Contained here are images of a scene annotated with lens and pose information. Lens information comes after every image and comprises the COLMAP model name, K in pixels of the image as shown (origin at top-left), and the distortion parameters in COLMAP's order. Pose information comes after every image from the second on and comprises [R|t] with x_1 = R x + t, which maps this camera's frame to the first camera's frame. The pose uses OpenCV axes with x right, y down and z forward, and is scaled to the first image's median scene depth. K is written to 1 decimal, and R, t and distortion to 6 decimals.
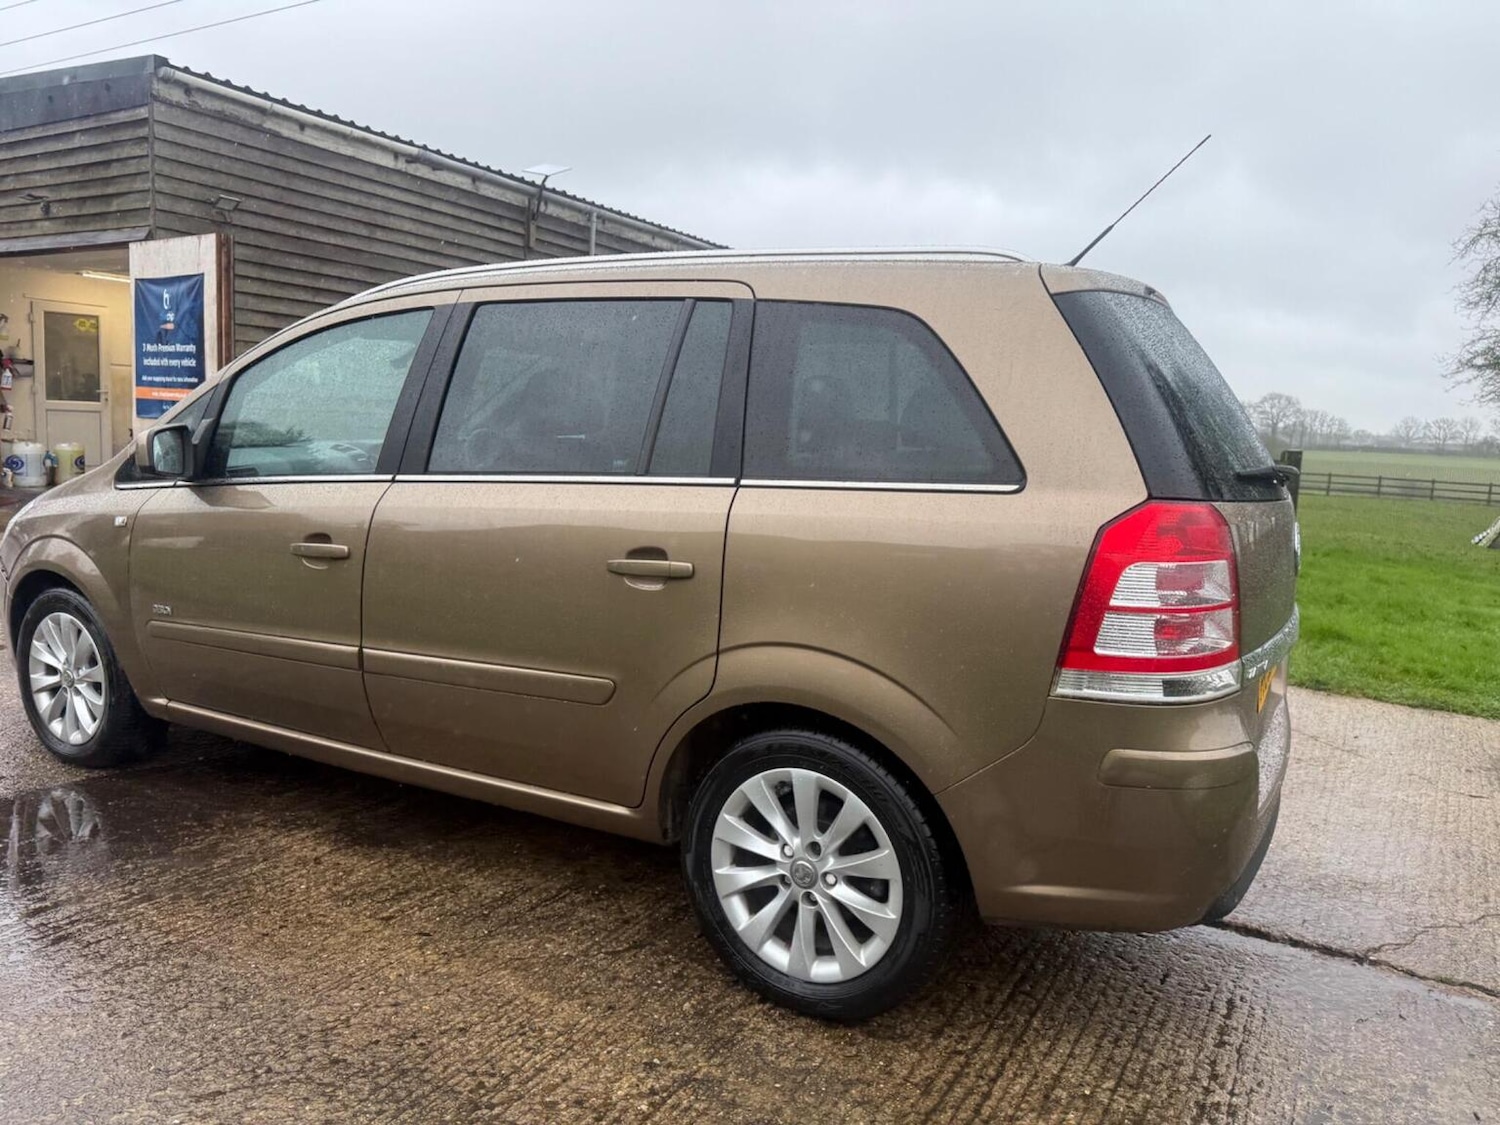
lens RADIAL K [[1048.2, 0, 846.0], [0, 1048.2, 563.9], [0, 0, 1]] dist [0.073043, -0.091748]
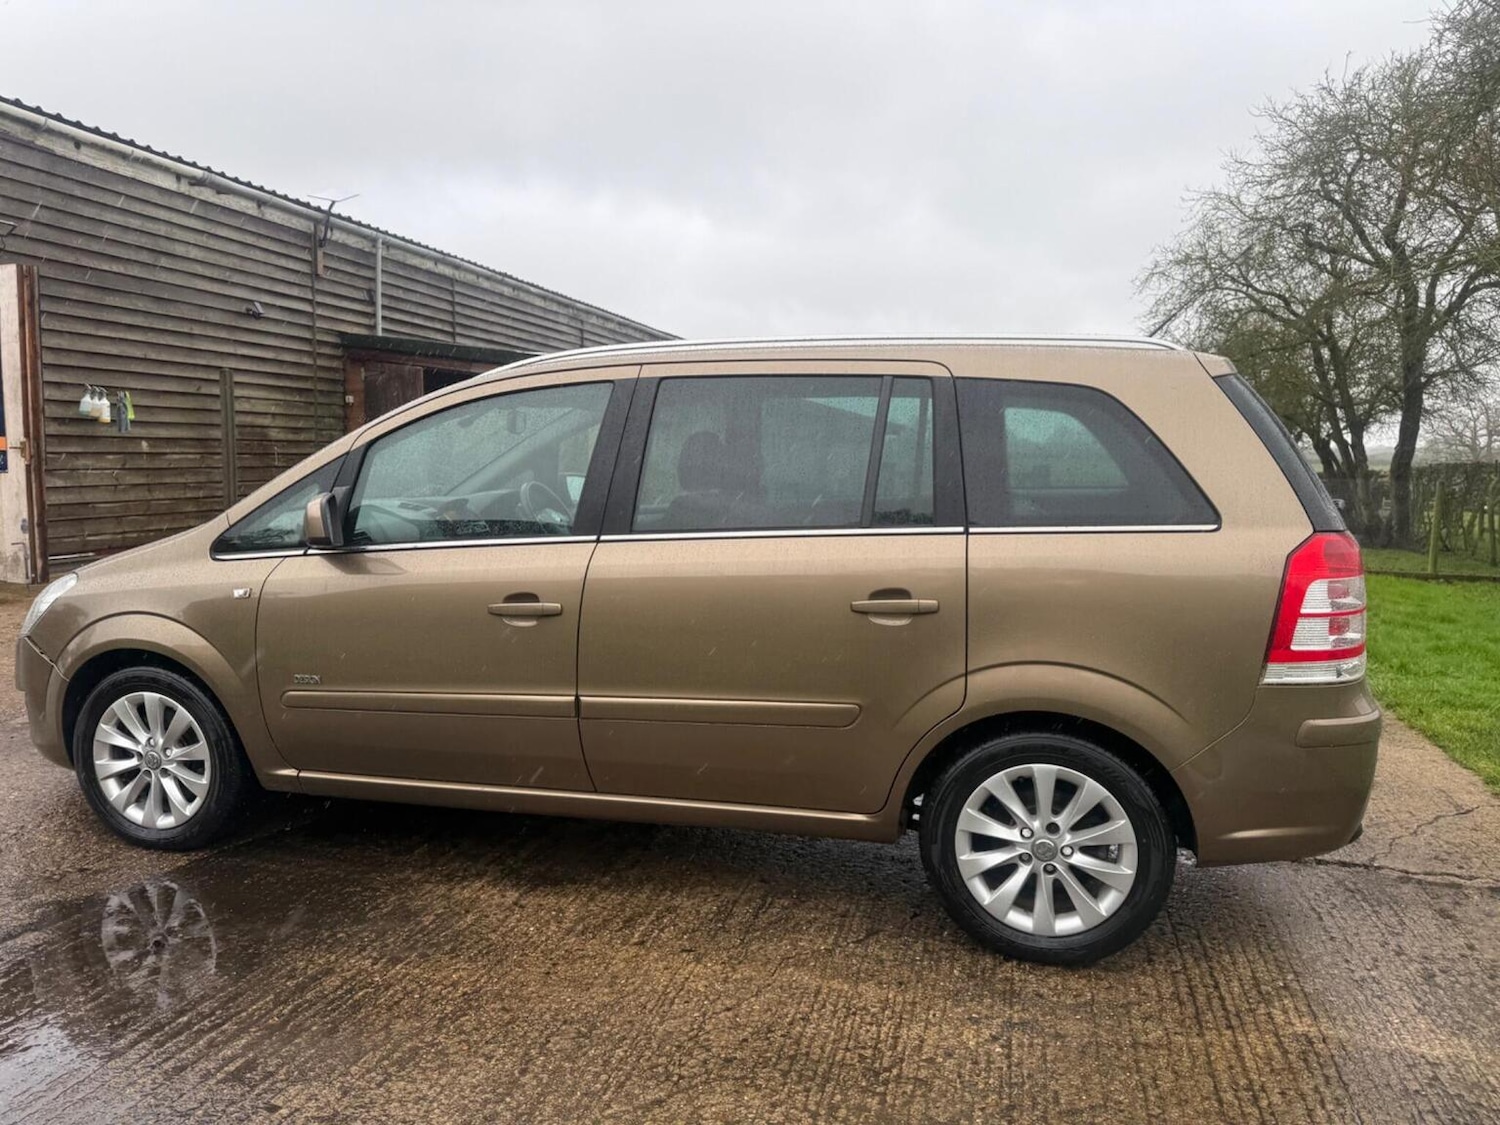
lens RADIAL K [[1067.4, 0, 753.0], [0, 1067.4, 557.0], [0, 0, 1]] dist [0.035793, -0.038148]
pose [[0.963578, -0.054217, 0.261872, -0.481480], [0.058017, 0.998293, -0.006792, -0.039084], [-0.261057, 0.021738, 0.965079, -0.082911]]
